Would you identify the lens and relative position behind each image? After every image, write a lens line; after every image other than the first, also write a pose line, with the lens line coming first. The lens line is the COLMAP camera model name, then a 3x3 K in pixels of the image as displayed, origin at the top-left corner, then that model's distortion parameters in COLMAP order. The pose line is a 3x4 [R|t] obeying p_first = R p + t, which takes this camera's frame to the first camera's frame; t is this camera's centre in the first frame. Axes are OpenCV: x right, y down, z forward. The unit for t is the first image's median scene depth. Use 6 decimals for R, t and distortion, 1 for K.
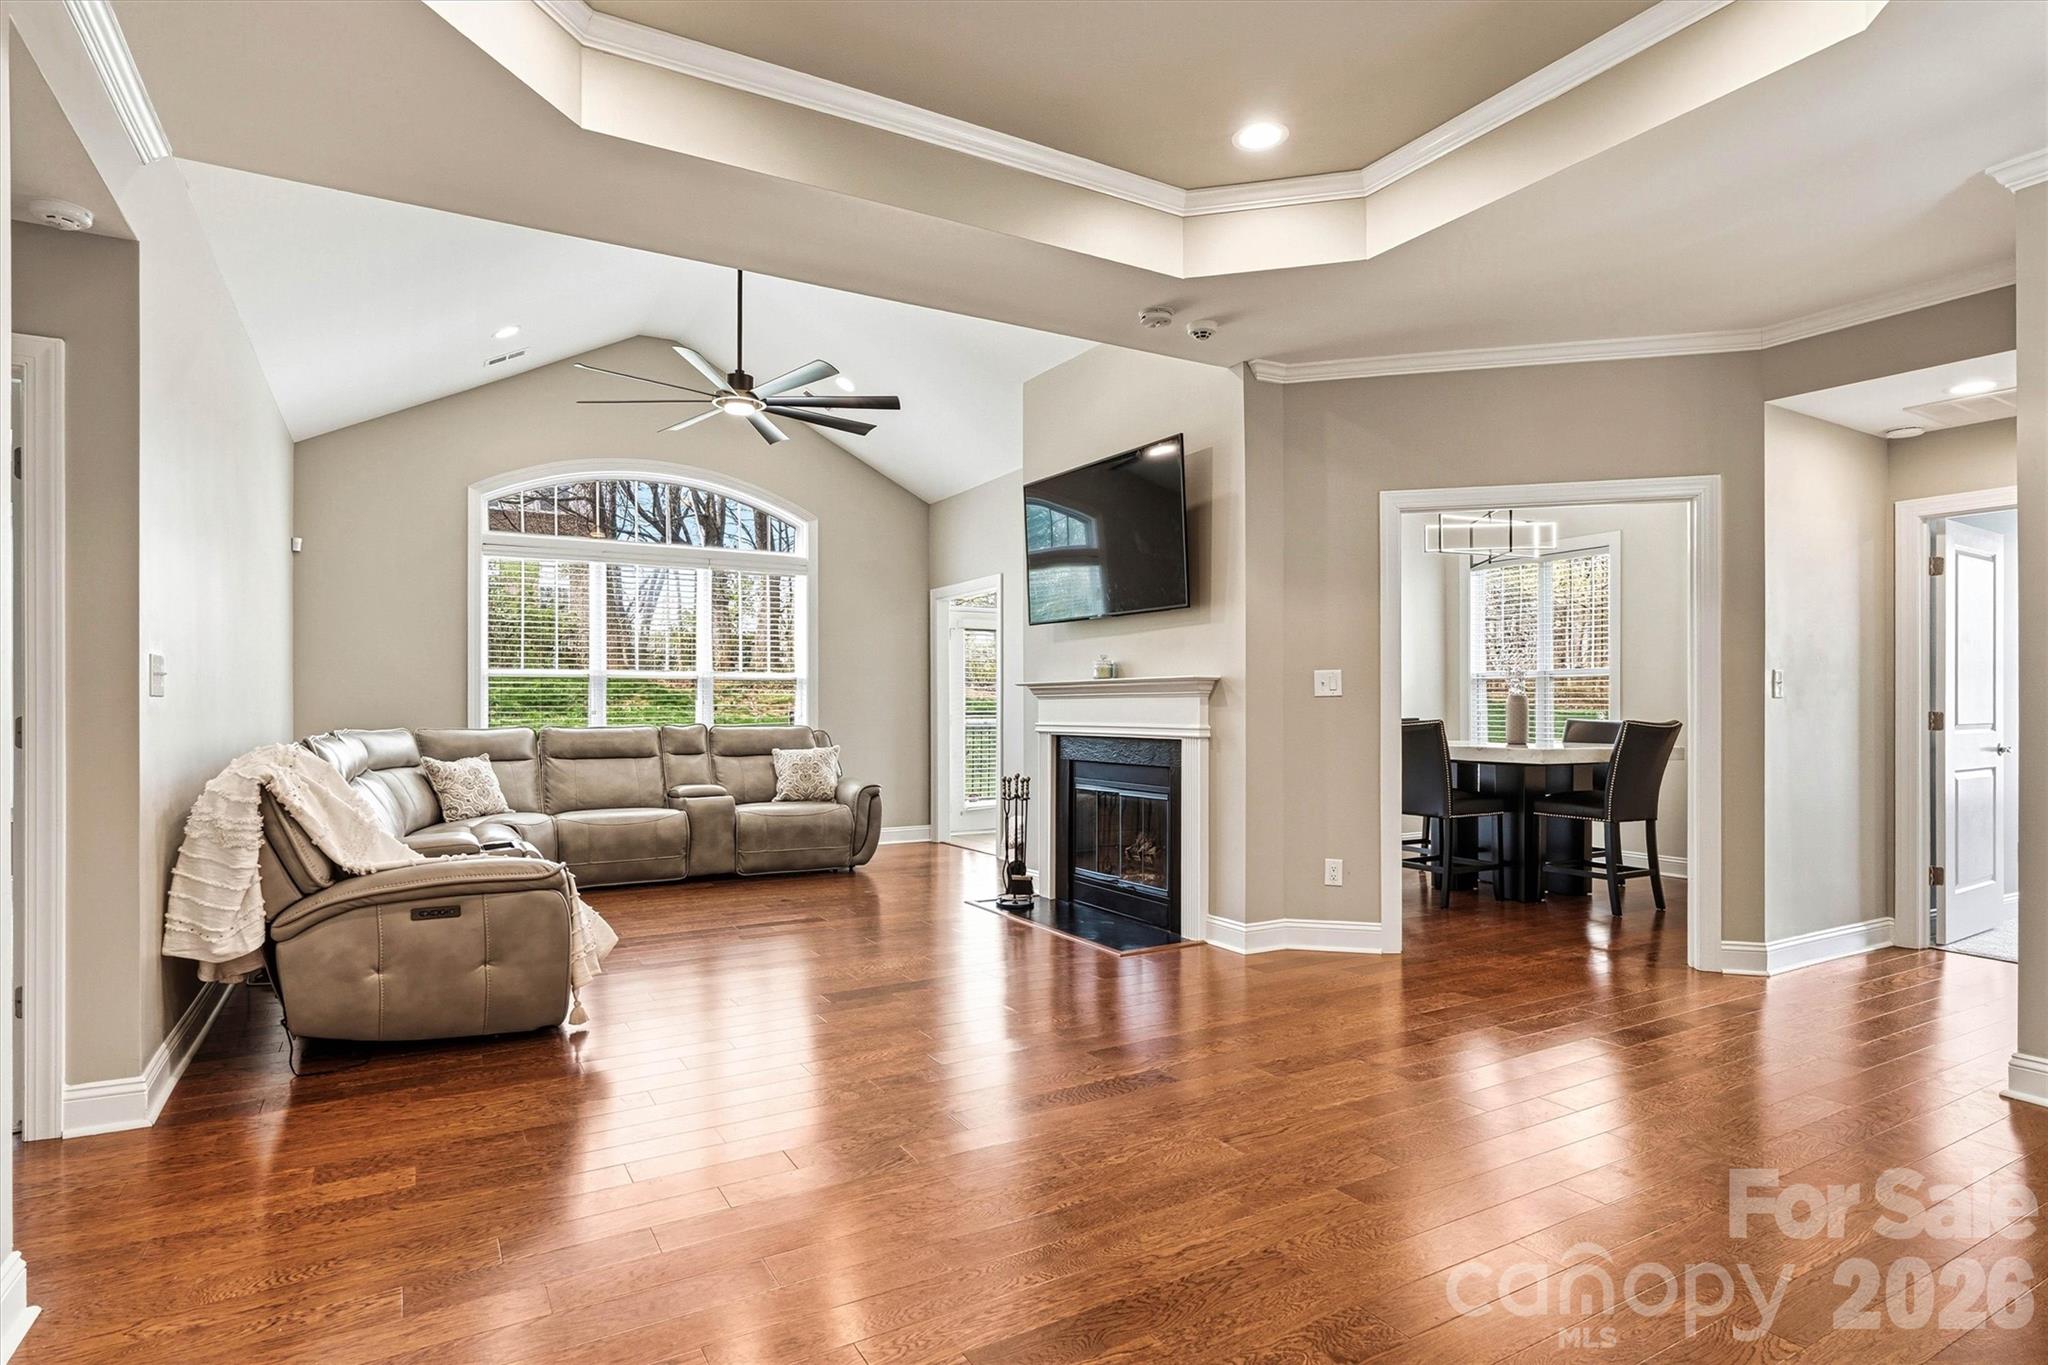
lens RADIAL K [[1061.7, 0, 1018.9], [0, 1061.7, 694.2], [0, 0, 1]] dist [-0.001984, 0.001178]
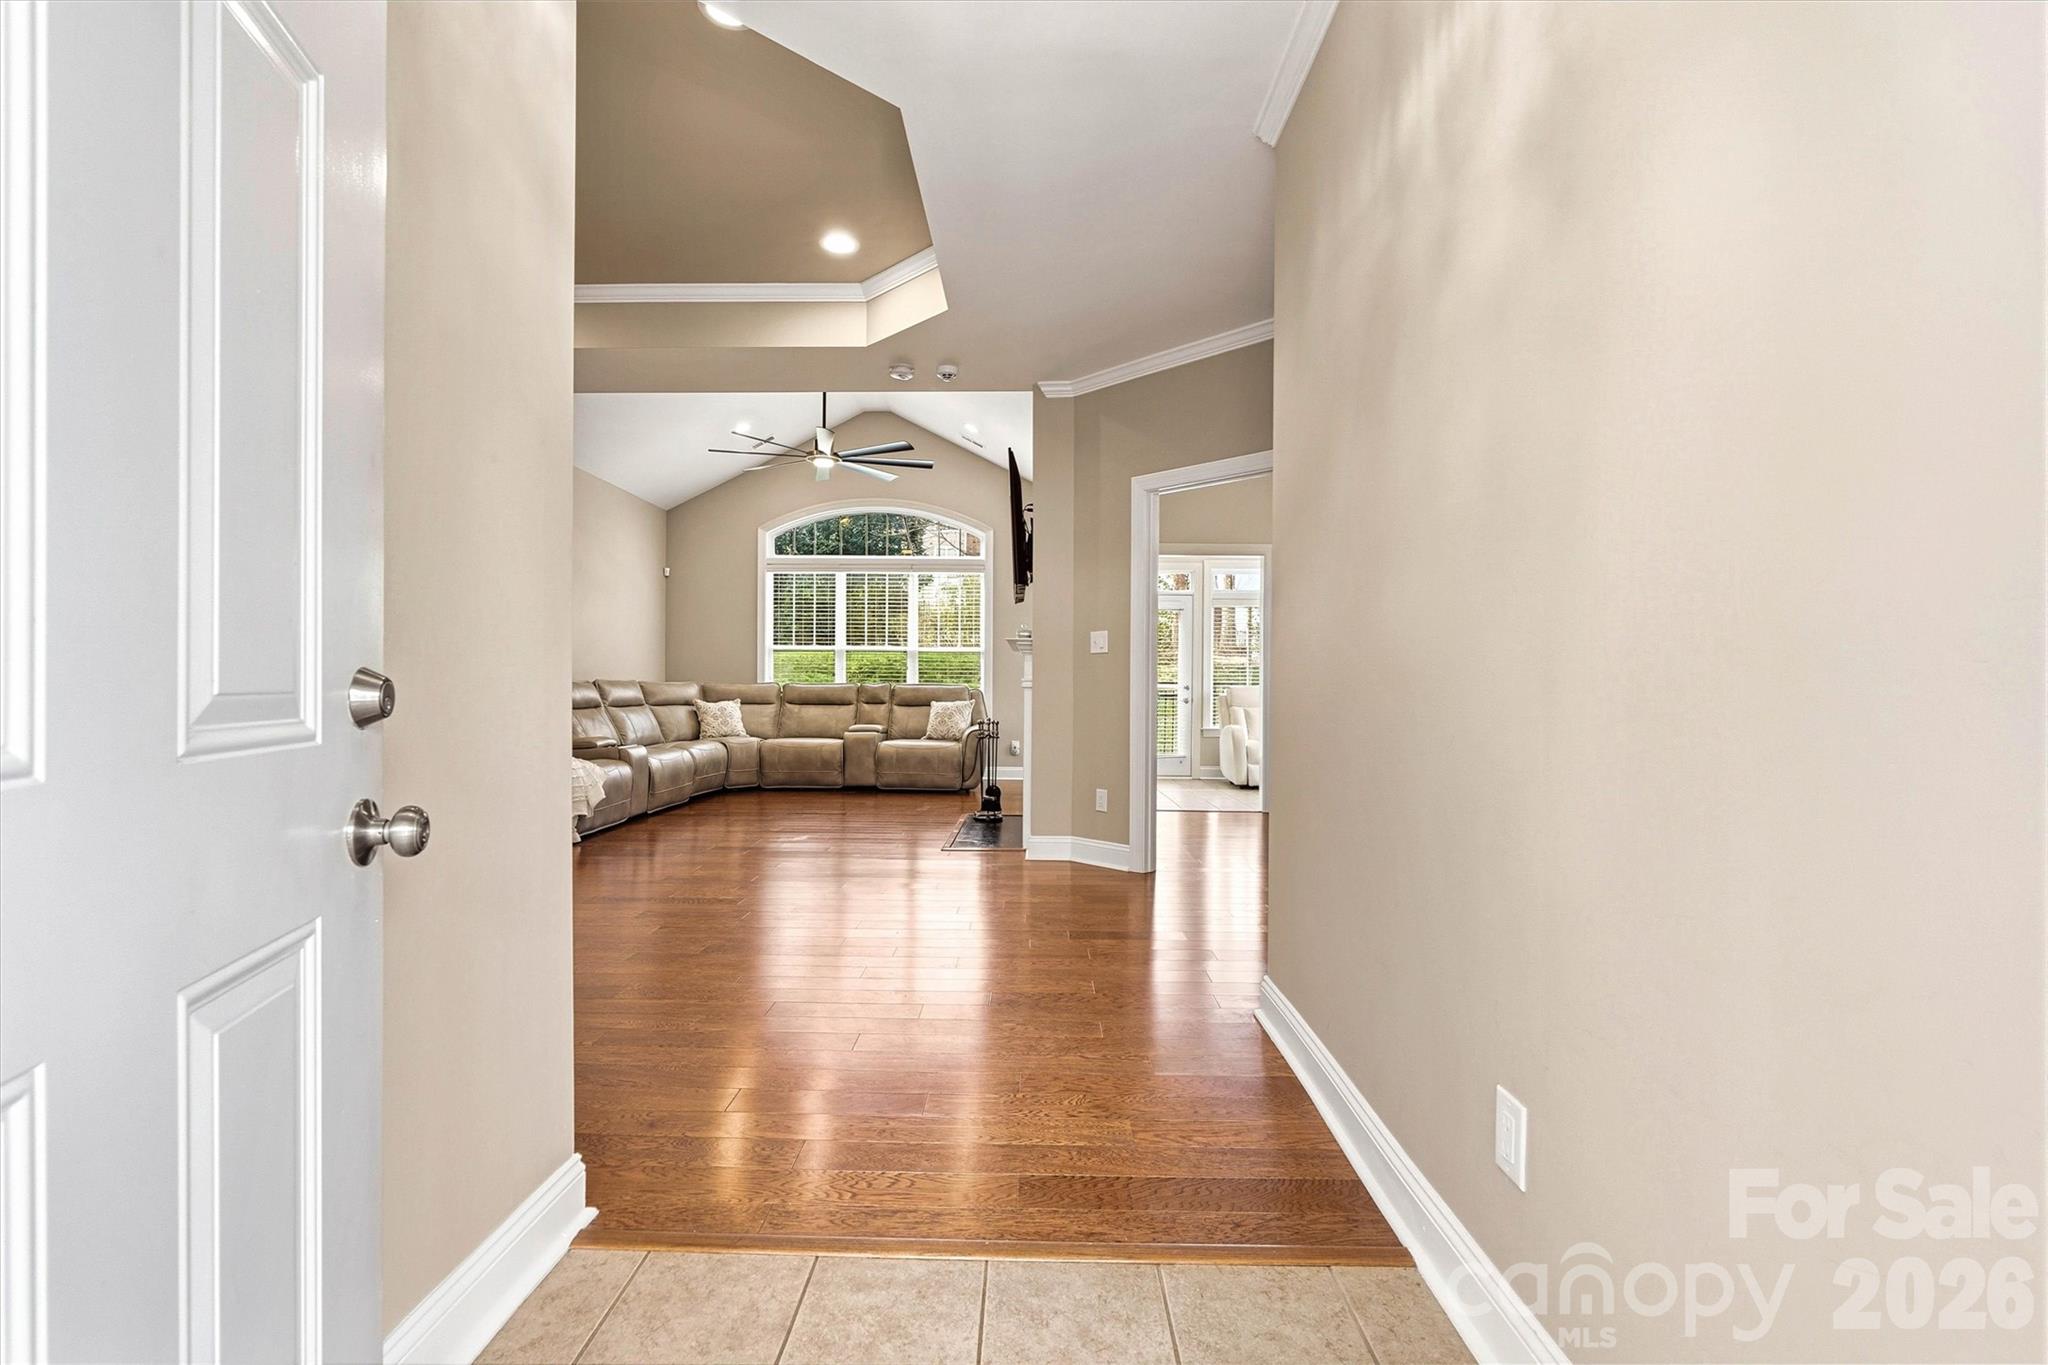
lens RADIAL K [[923.0, 0, 1020.4], [0, 923.0, 685.4], [0, 0, 1]] dist [-0.003393, -0.000183]
pose [[0.858663, 0.008803, -0.512465, 0.514691], [-0.003586, 0.999931, 0.011167, 0.018218], [0.512528, -0.007751, 0.858635, 0.039996]]
